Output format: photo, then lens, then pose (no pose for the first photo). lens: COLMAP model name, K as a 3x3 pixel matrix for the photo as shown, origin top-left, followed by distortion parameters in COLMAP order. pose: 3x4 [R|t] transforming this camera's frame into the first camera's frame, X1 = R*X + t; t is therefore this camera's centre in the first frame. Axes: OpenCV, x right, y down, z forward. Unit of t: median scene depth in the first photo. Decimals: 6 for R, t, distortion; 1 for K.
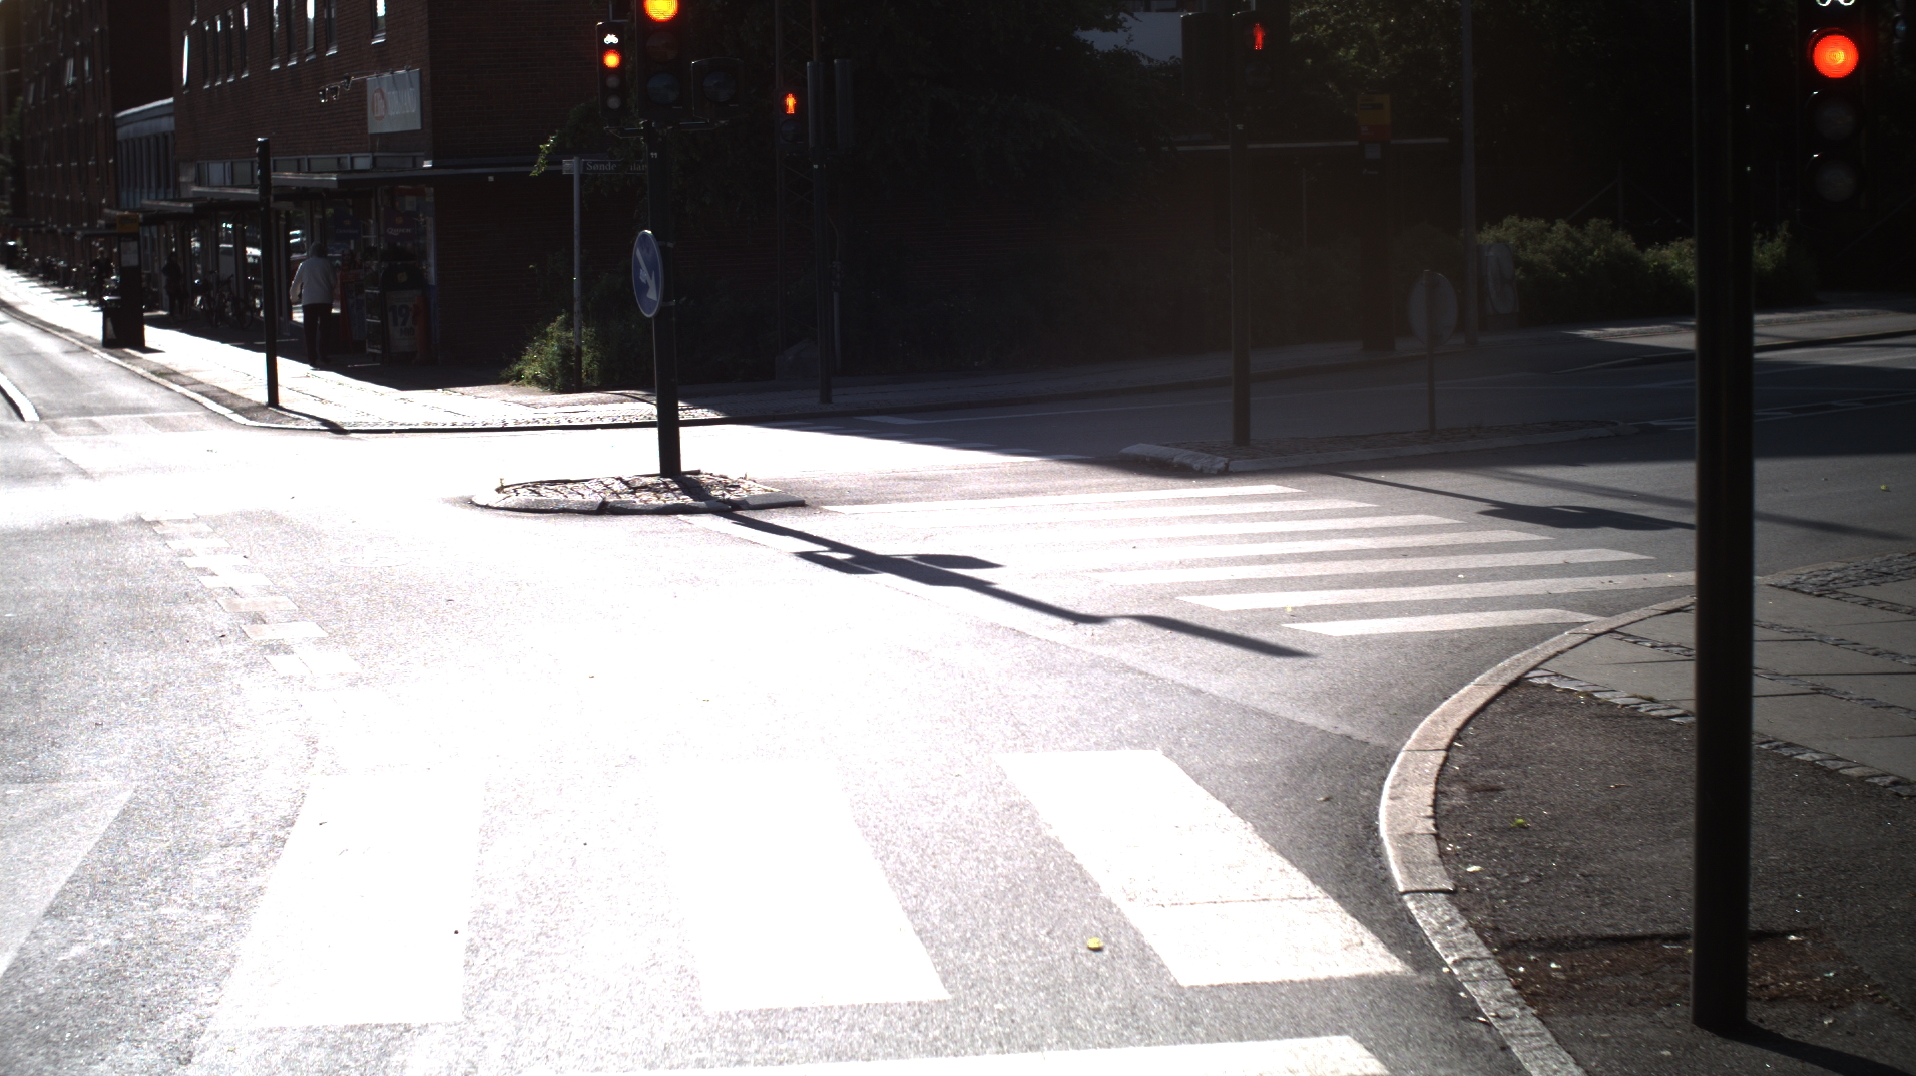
lens RADIAL K [[3422.8, 0, 958.0], [0, 3422.8, 538.0], [0, 0, 1]] dist [-0.321707, 0.580974]
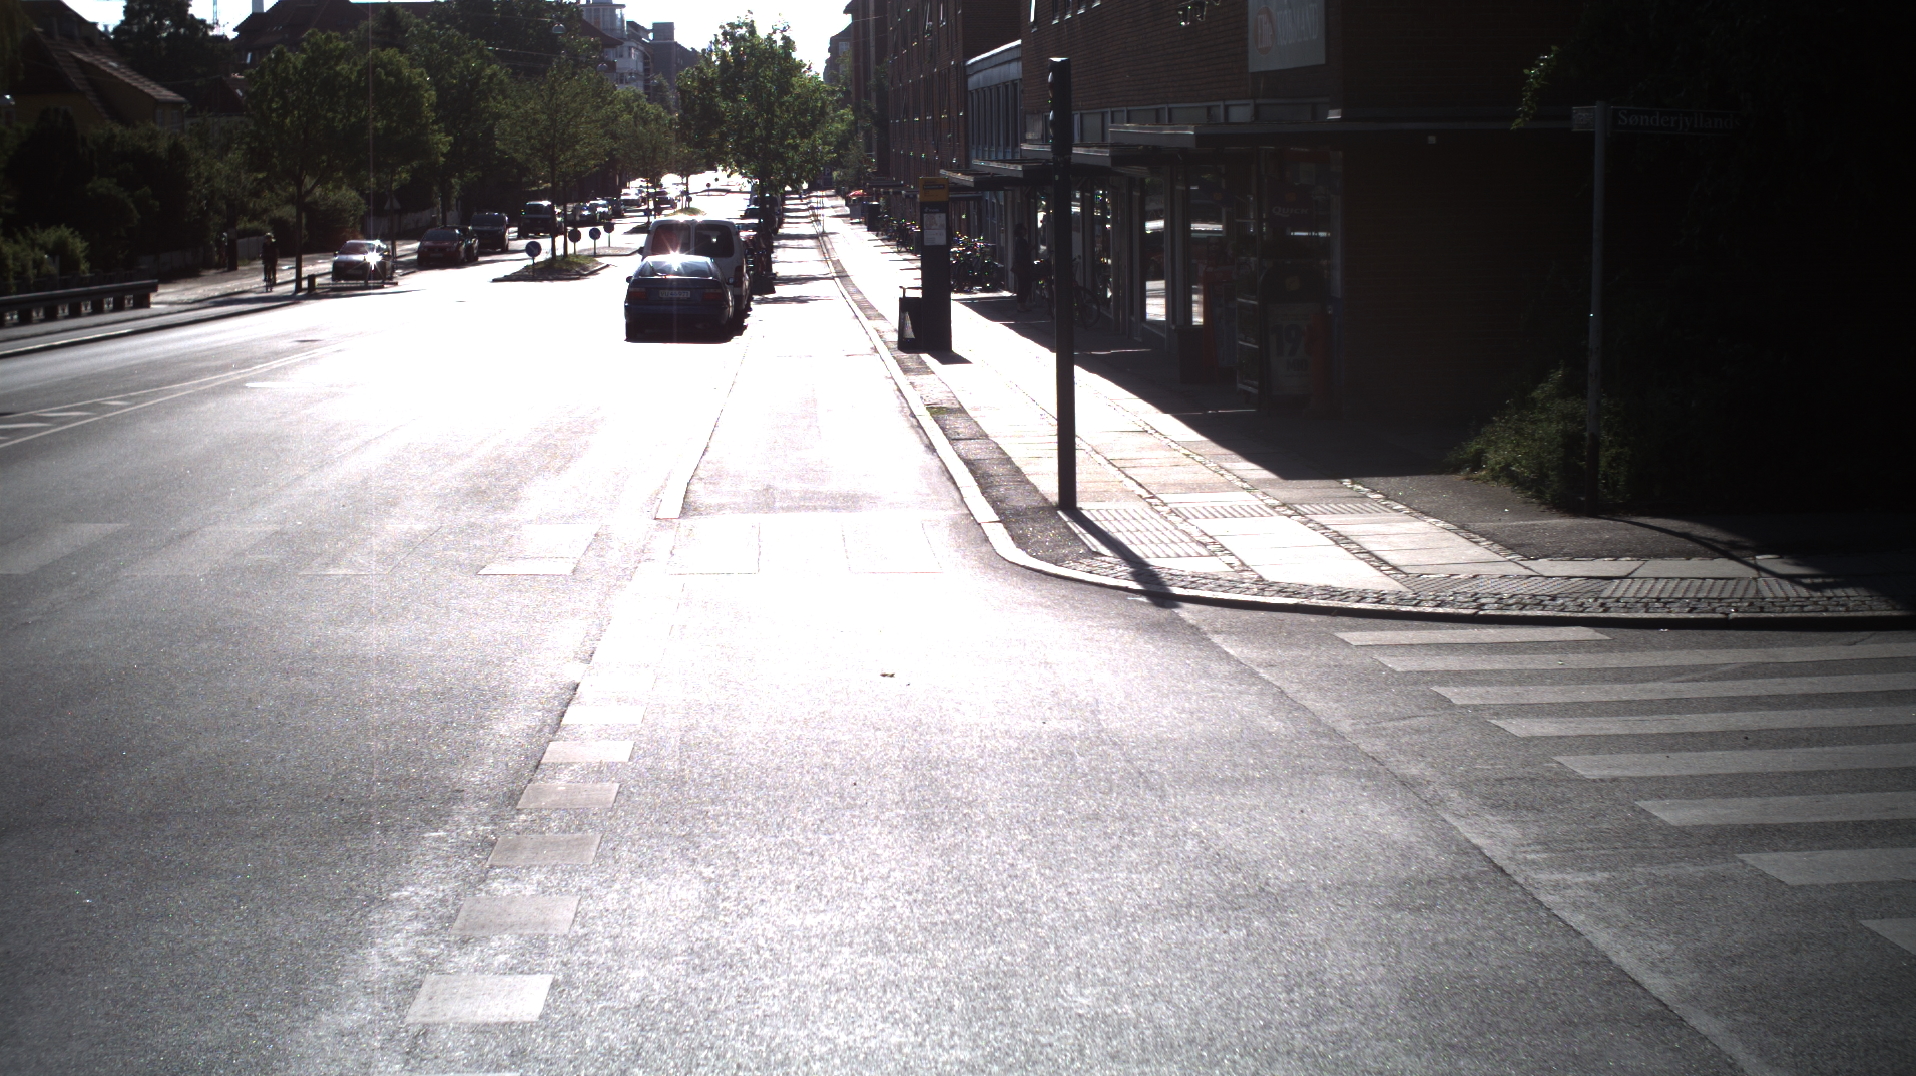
lens RADIAL K [[3422.8, 0, 958.0], [0, 3422.8, 538.0], [0, 0, 1]] dist [-0.321707, 0.580974]
pose [[0.966198, 0.038716, -0.254876, -0.074557], [-0.036487, 0.999243, 0.013467, -0.045789], [0.255204, -0.003712, 0.966880, 0.456011]]
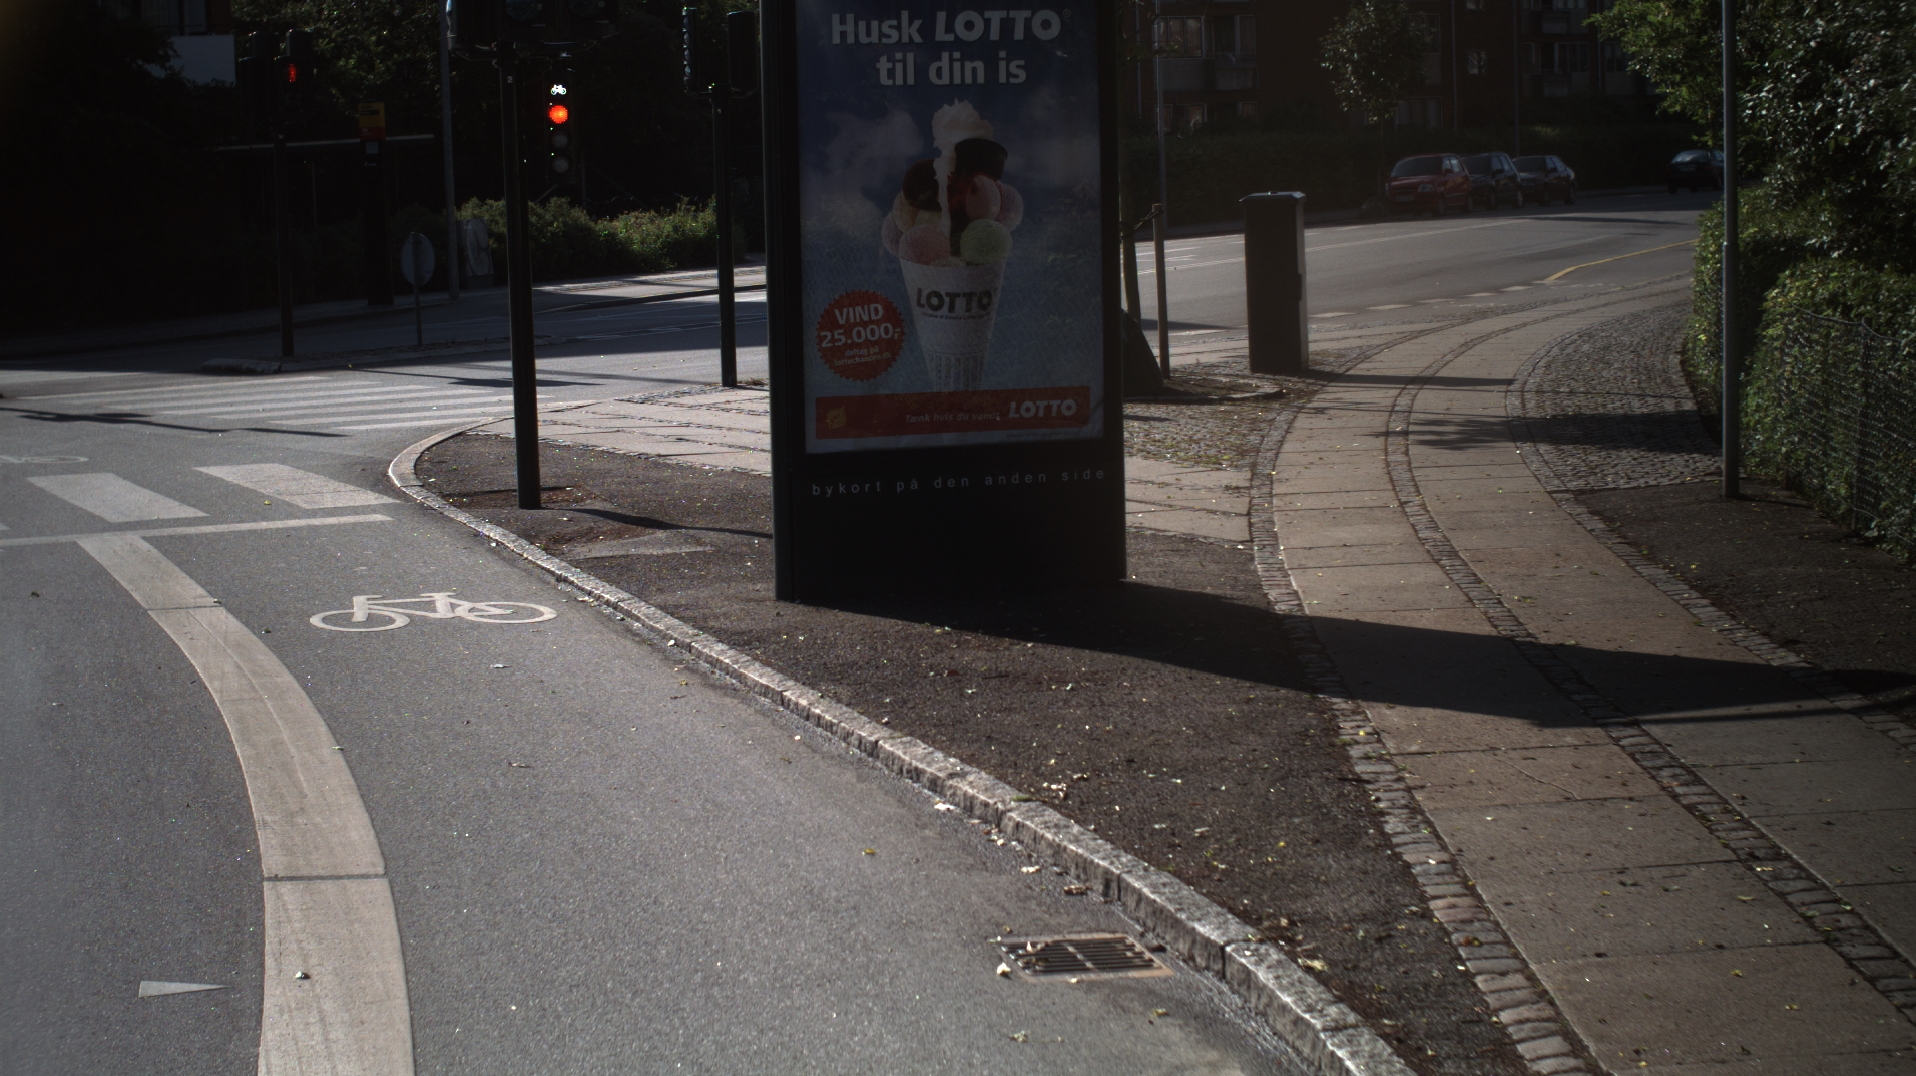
lens RADIAL K [[3422.8, 0, 958.0], [0, 3422.8, 538.0], [0, 0, 1]] dist [-0.321707, 0.580974]
pose [[0.957585, -0.040947, 0.285226, -0.038379], [0.040016, 0.999158, 0.009094, 0.032644], [-0.285359, 0.002705, 0.958417, -0.306867]]
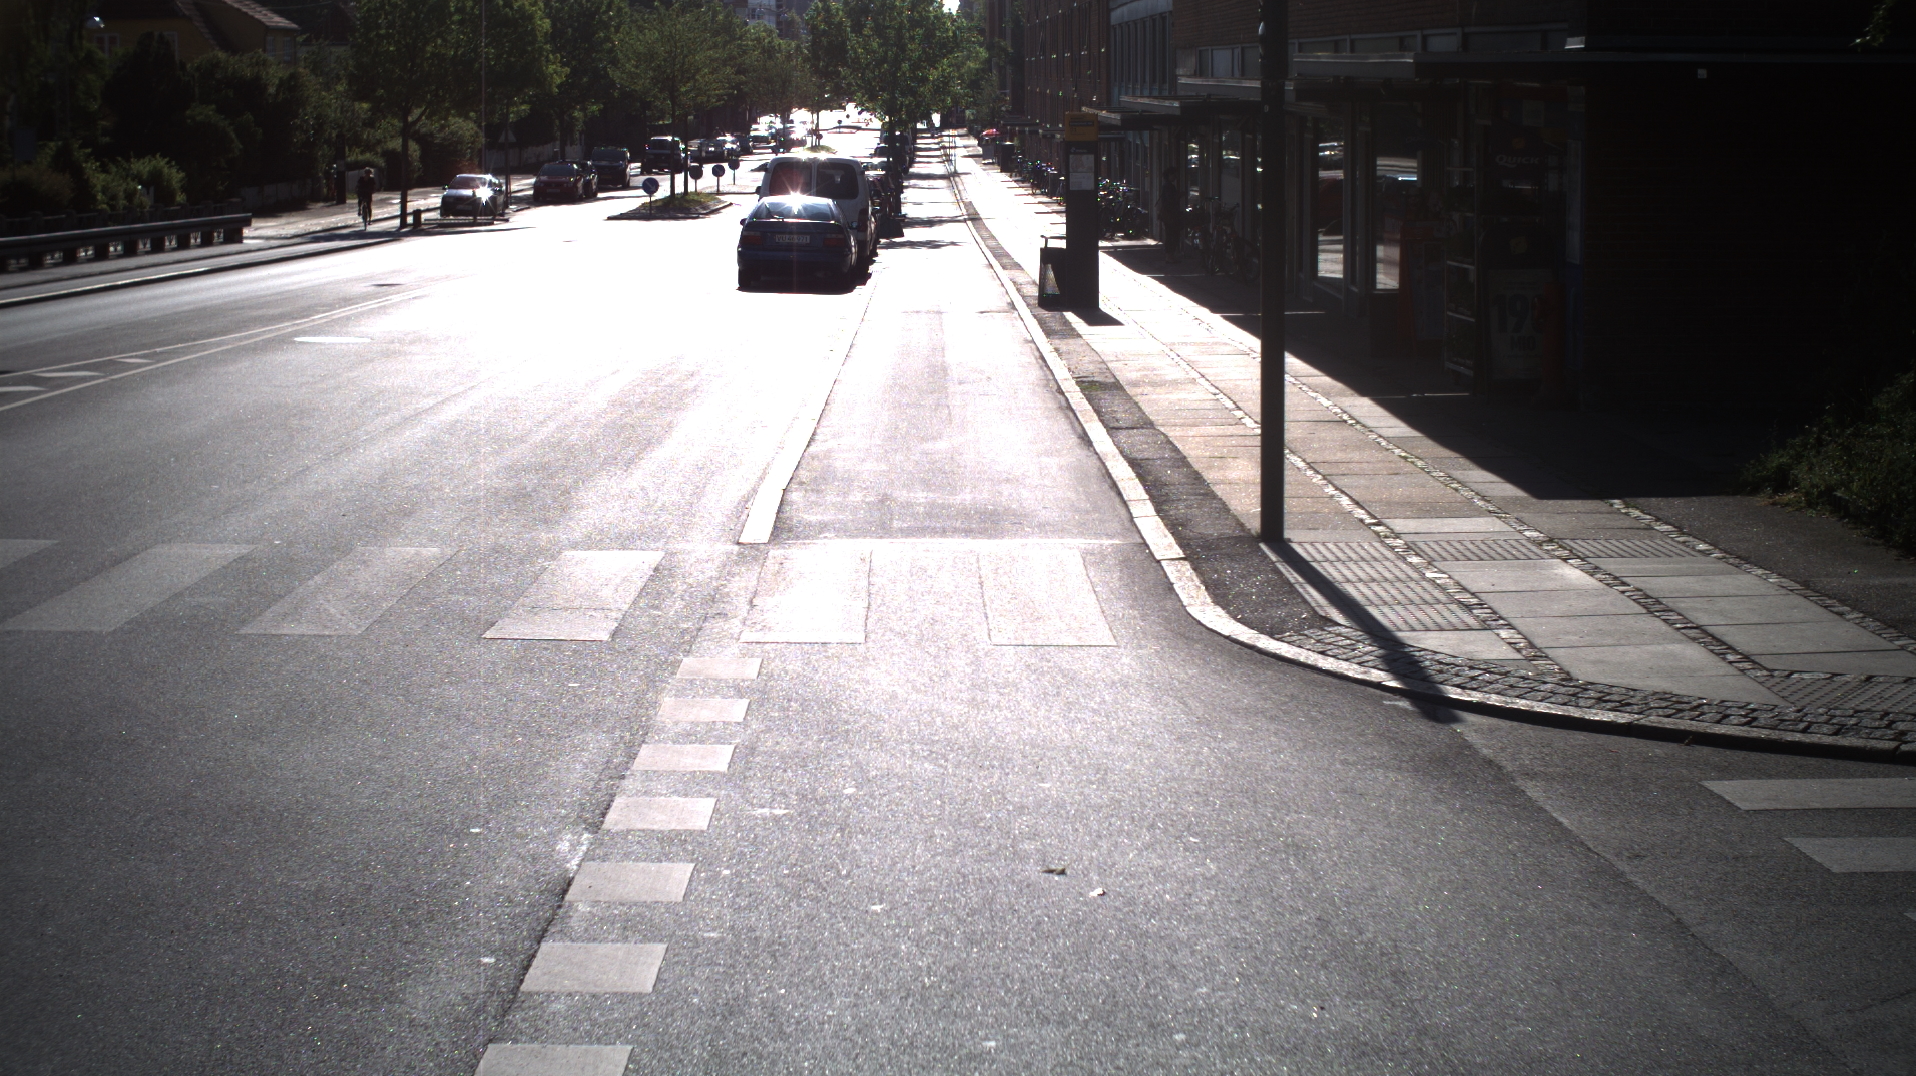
lens RADIAL K [[3422.8, 0, 958.0], [0, 3422.8, 538.0], [0, 0, 1]] dist [-0.321707, 0.580974]
pose [[0.955360, 0.059359, -0.289419, -0.120918], [-0.052211, 0.998112, 0.032361, -0.057812], [0.290793, -0.015805, 0.956655, 0.602807]]
